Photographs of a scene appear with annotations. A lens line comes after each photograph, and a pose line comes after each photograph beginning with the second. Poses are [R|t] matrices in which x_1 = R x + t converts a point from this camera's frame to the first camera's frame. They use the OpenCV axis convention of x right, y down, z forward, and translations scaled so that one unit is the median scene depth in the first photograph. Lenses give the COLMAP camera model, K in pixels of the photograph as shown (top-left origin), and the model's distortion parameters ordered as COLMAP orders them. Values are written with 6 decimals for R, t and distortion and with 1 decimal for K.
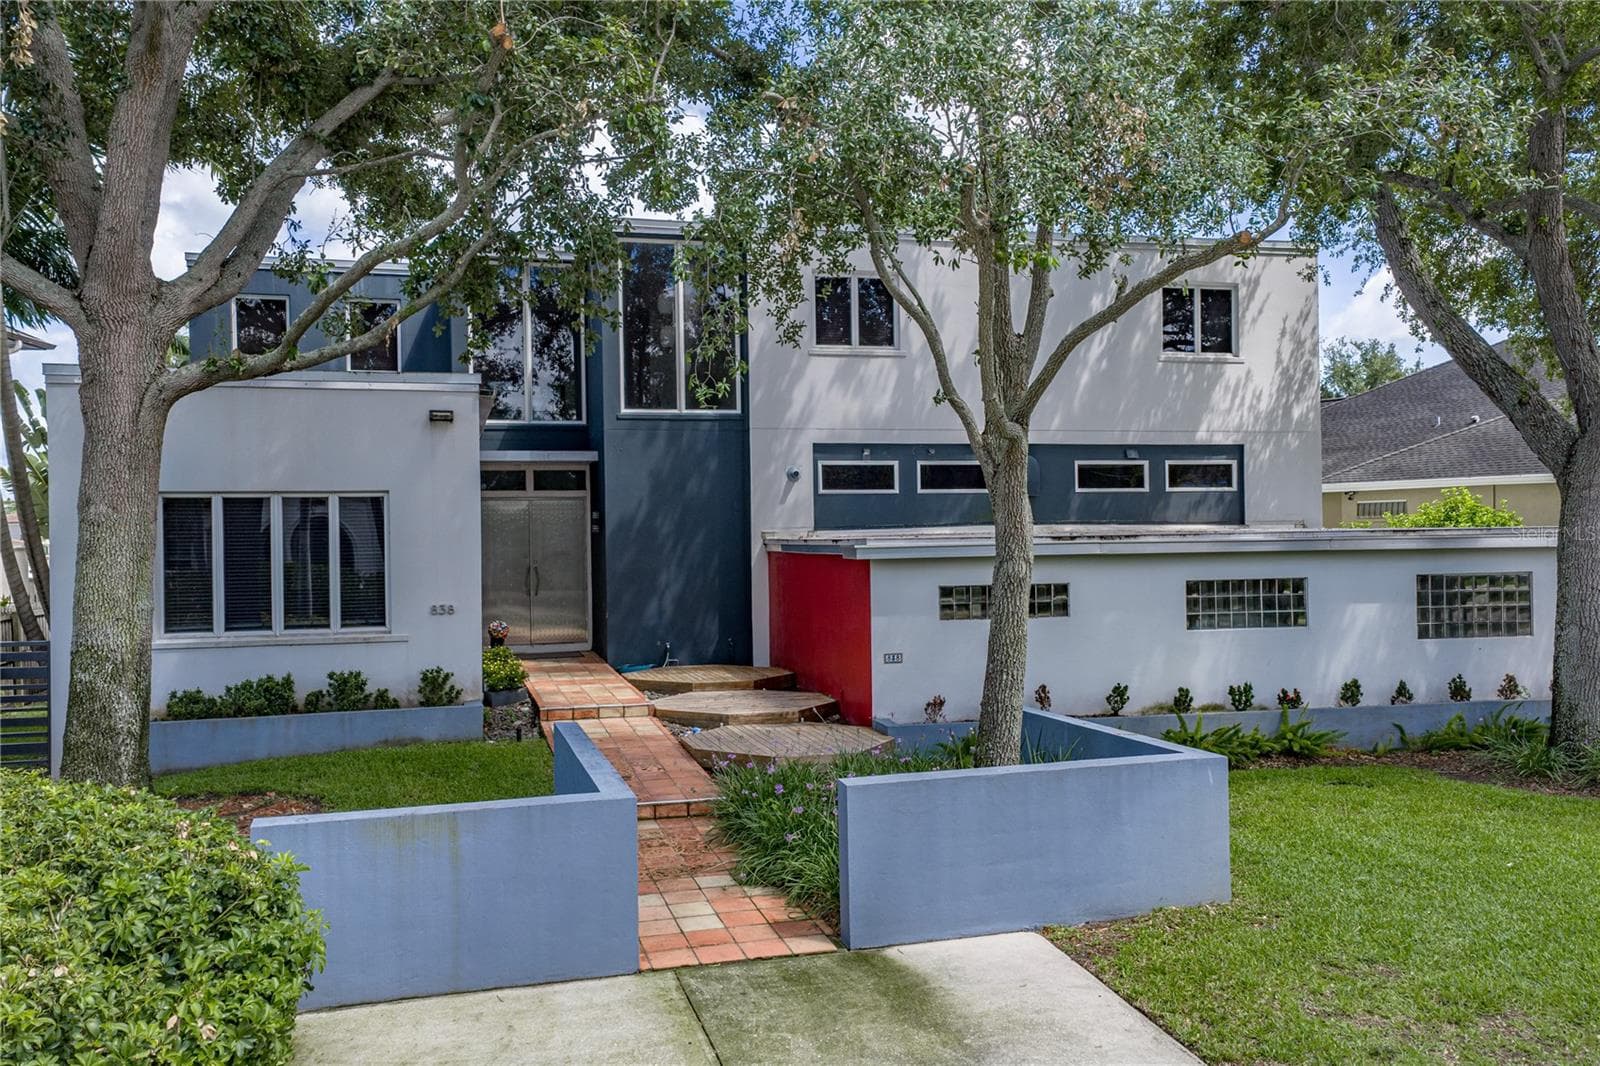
lens RADIAL K [[1361.0, 0, 797.7], [0, 1361.0, 539.0], [0, 0, 1]] dist [0.071977, 0.001752]
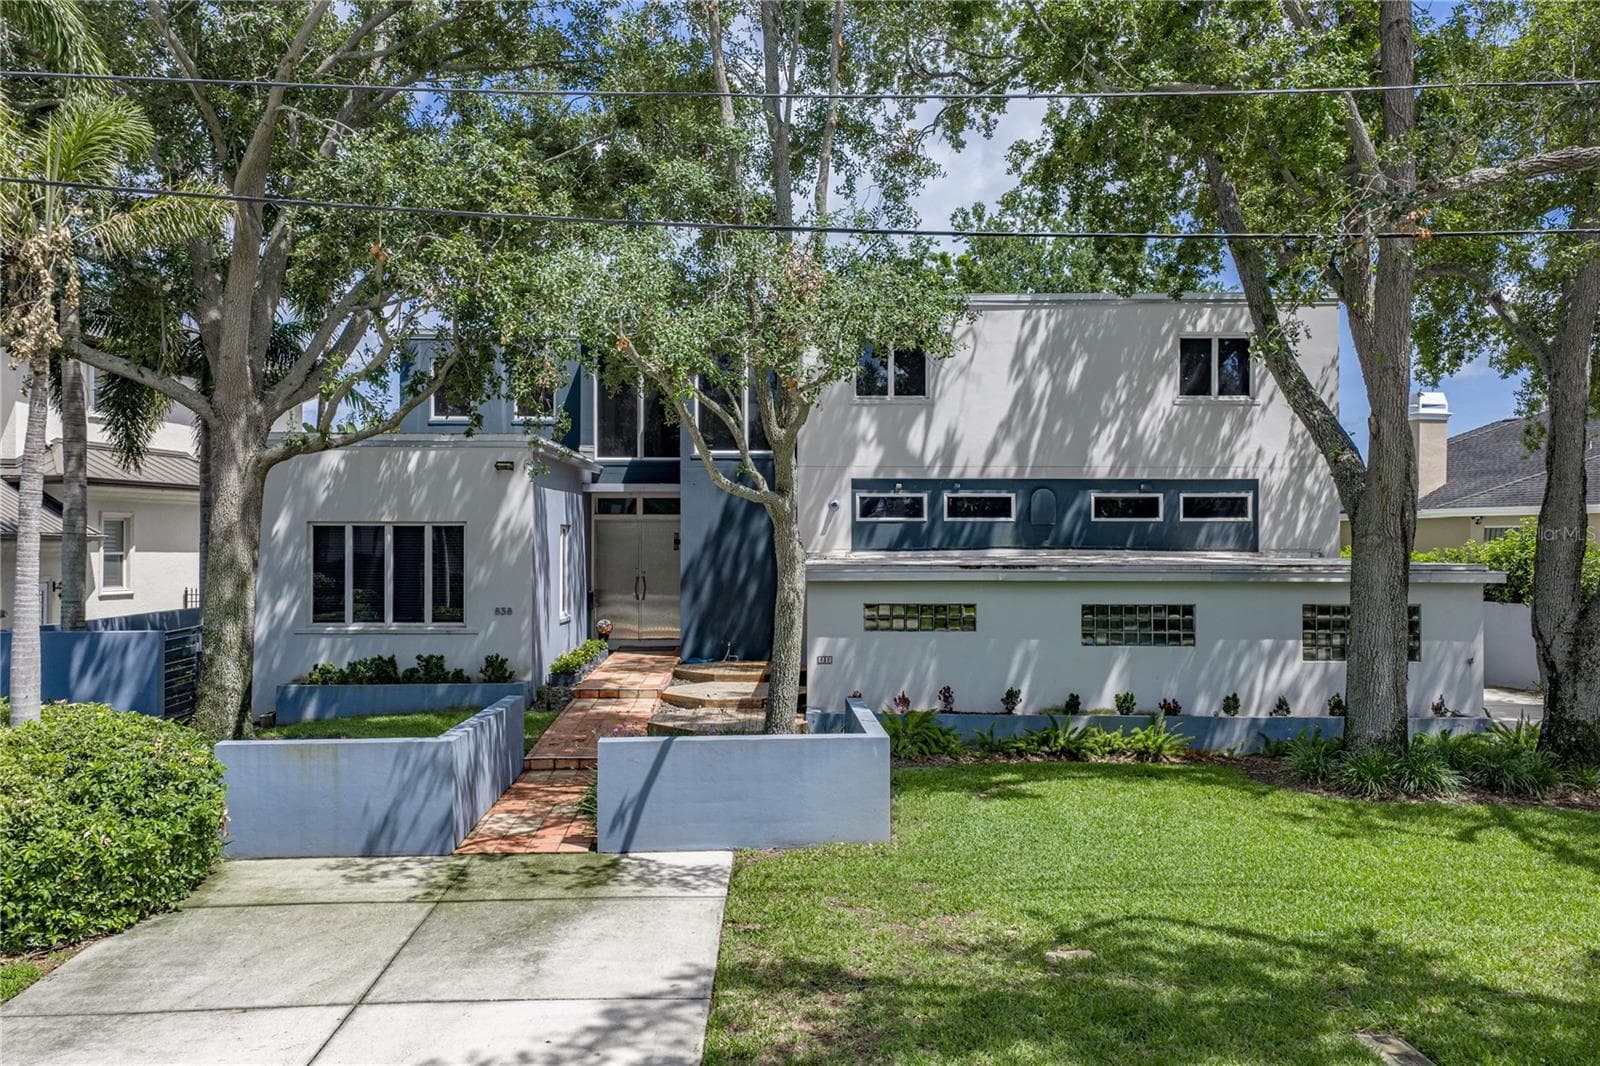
lens RADIAL K [[1350.1, 0, 800.0], [0, 1350.1, 533.0], [0, 0, 1]] dist [0.070402, 0.000458]
pose [[0.970226, 0.014874, -0.241746, 0.325318], [-0.015740, 0.999875, -0.001648, -0.025556], [0.241691, 0.005404, 0.970338, -0.202939]]
